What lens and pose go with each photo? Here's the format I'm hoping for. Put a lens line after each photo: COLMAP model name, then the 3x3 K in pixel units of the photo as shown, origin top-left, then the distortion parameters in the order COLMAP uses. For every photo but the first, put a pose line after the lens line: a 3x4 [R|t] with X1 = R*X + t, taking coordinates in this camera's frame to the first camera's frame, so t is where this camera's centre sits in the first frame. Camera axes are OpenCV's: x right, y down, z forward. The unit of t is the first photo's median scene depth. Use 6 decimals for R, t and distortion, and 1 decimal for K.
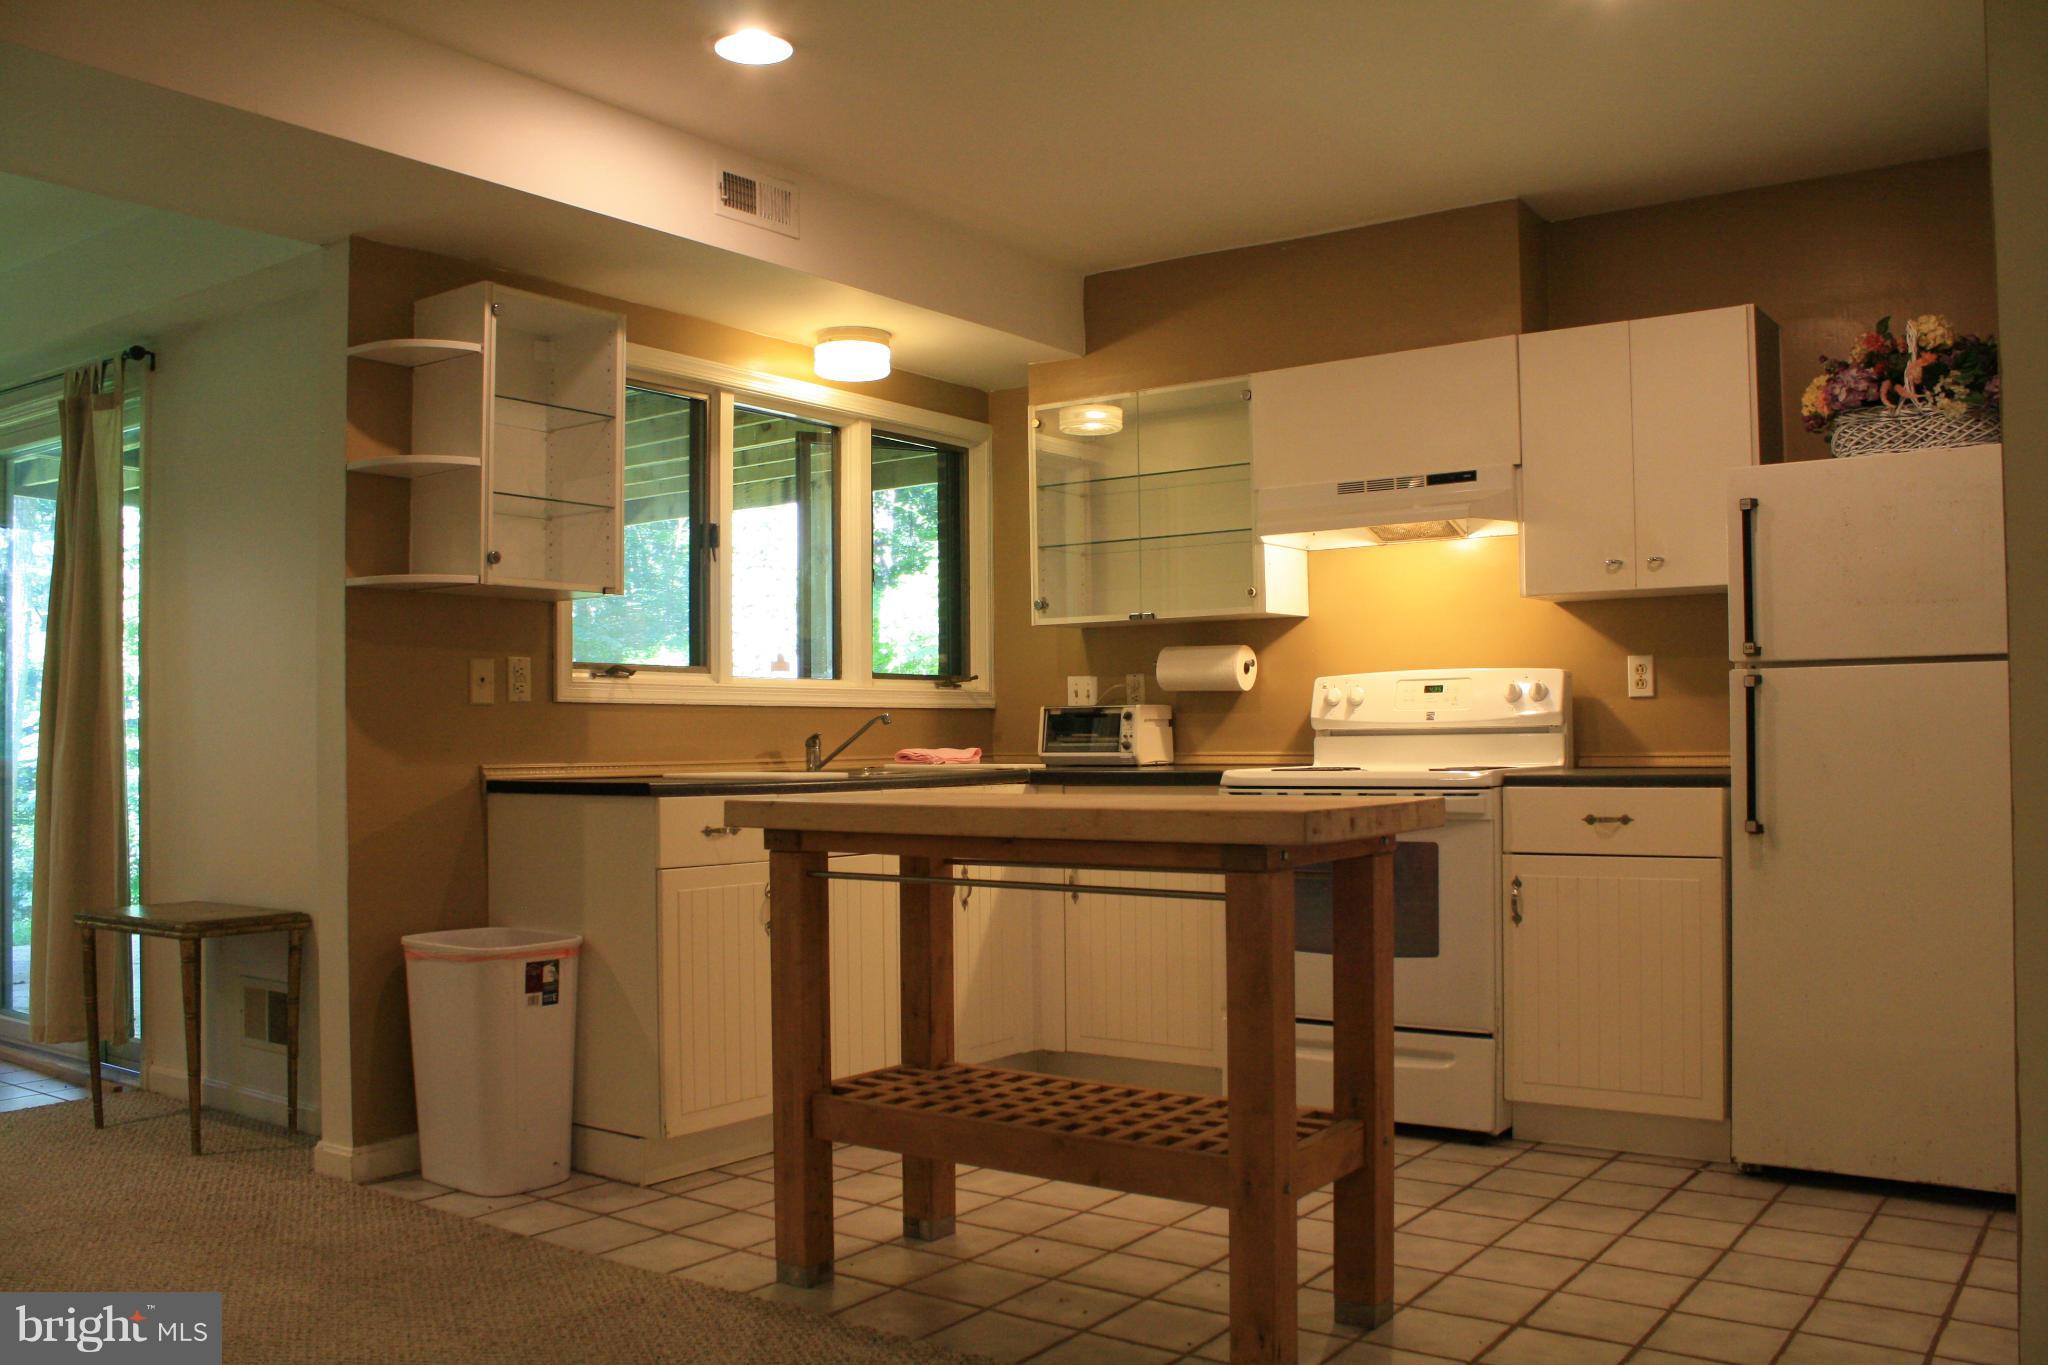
lens RADIAL K [[1716.8, 0, 1024.0], [0, 1716.8, 682.5], [0, 0, 1]] dist [-0.112781, 0.003741]
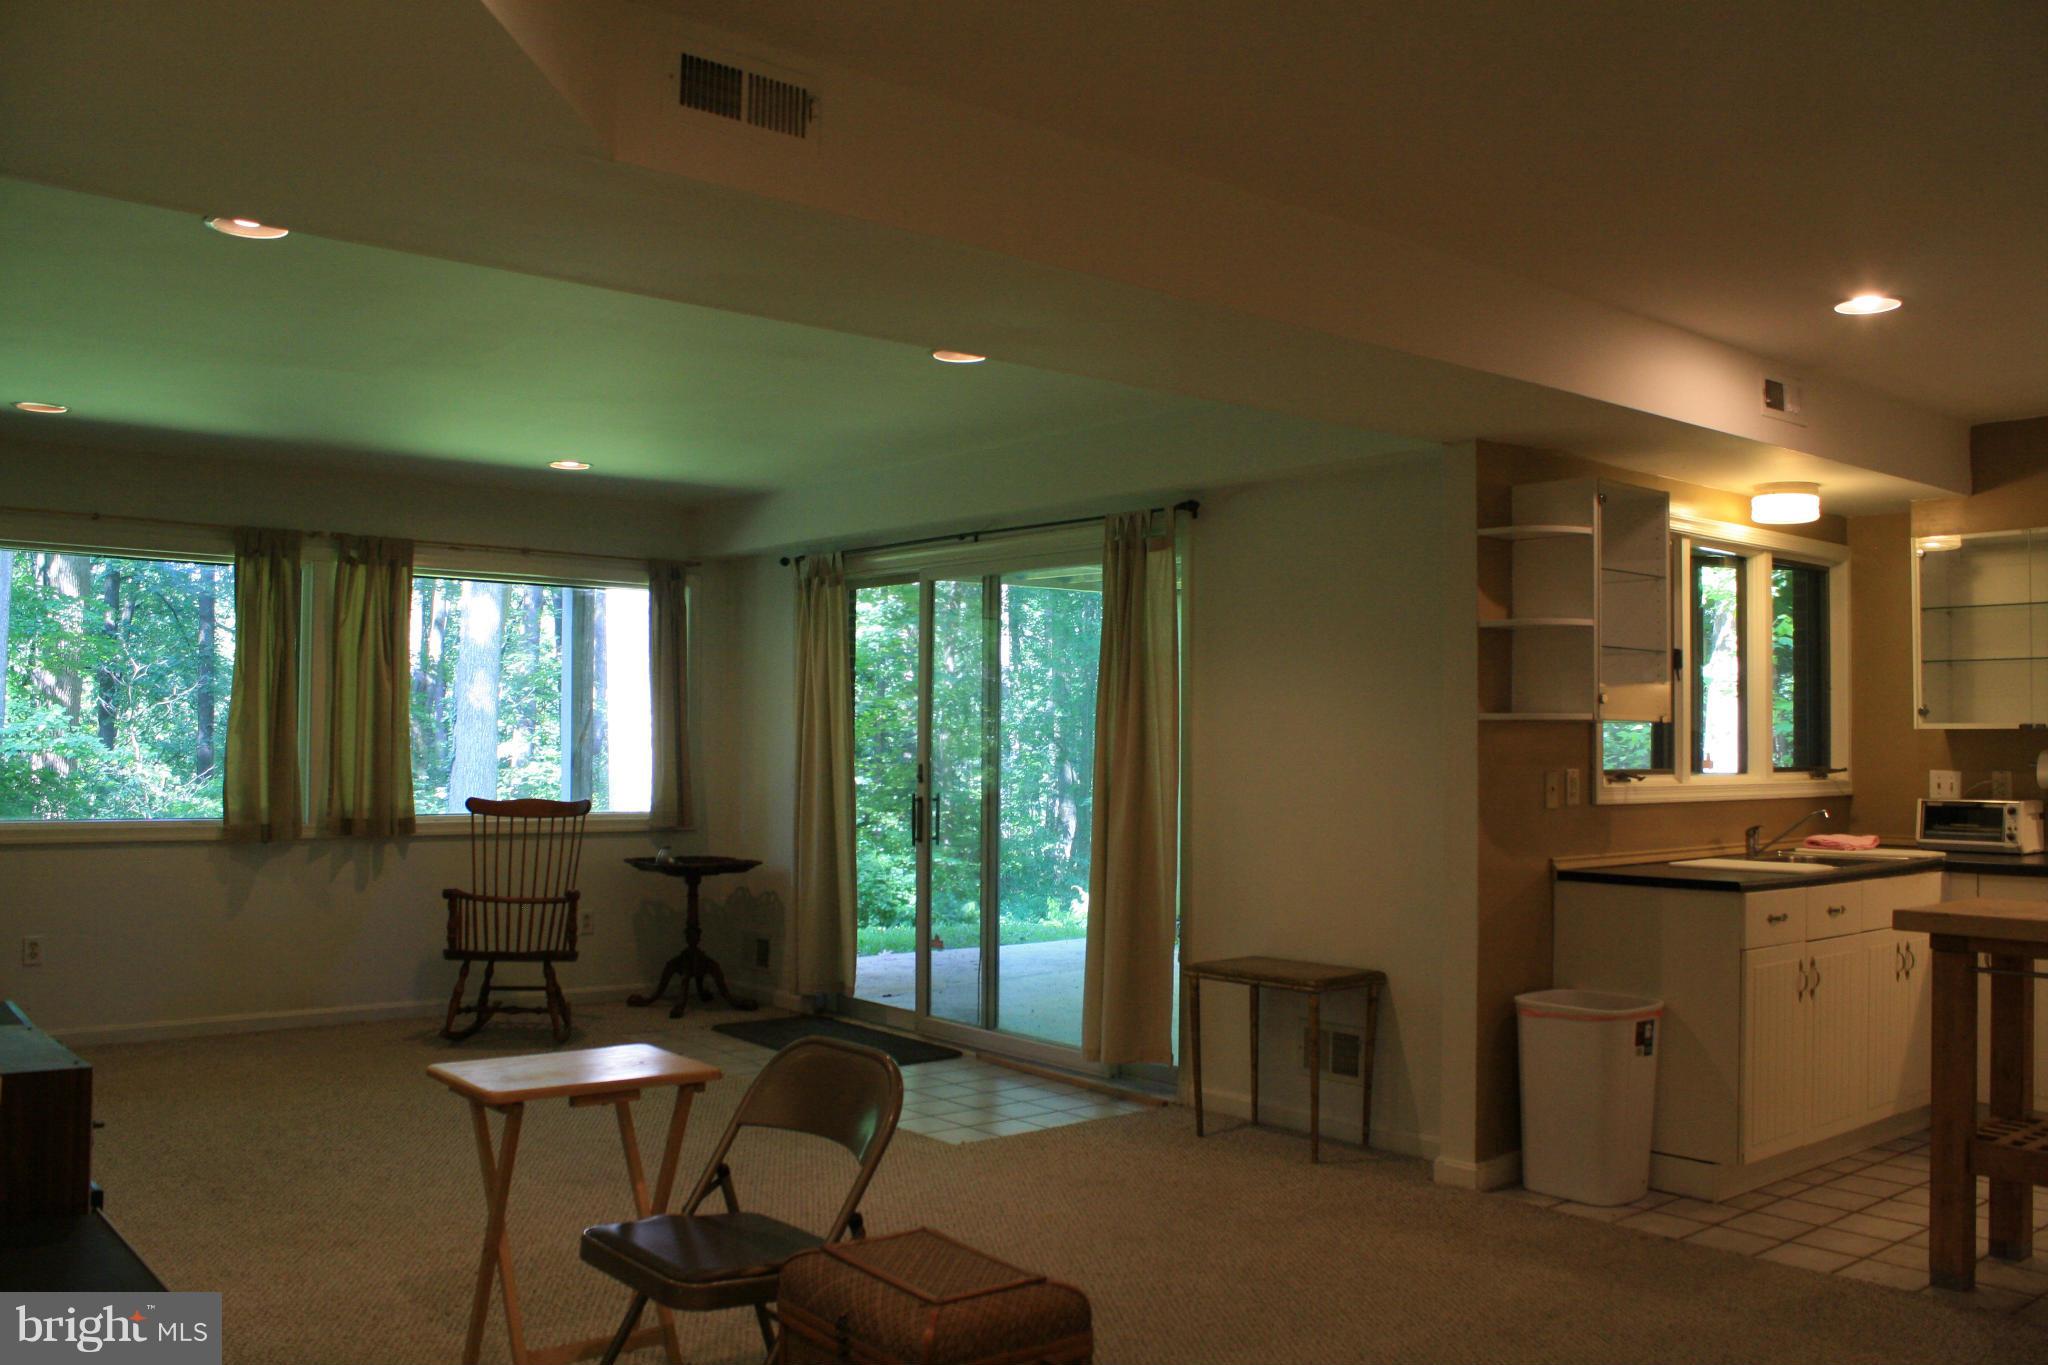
lens RADIAL K [[1716.9, 0, 1024.0], [0, 1716.9, 682.5], [0, 0, 1]] dist [-0.097191, 0.019438]
pose [[0.971132, 0.008291, -0.238397, -0.407525], [-0.008961, 0.999958, -0.001726, -0.075385], [0.238373, 0.003812, 0.971166, -0.307853]]
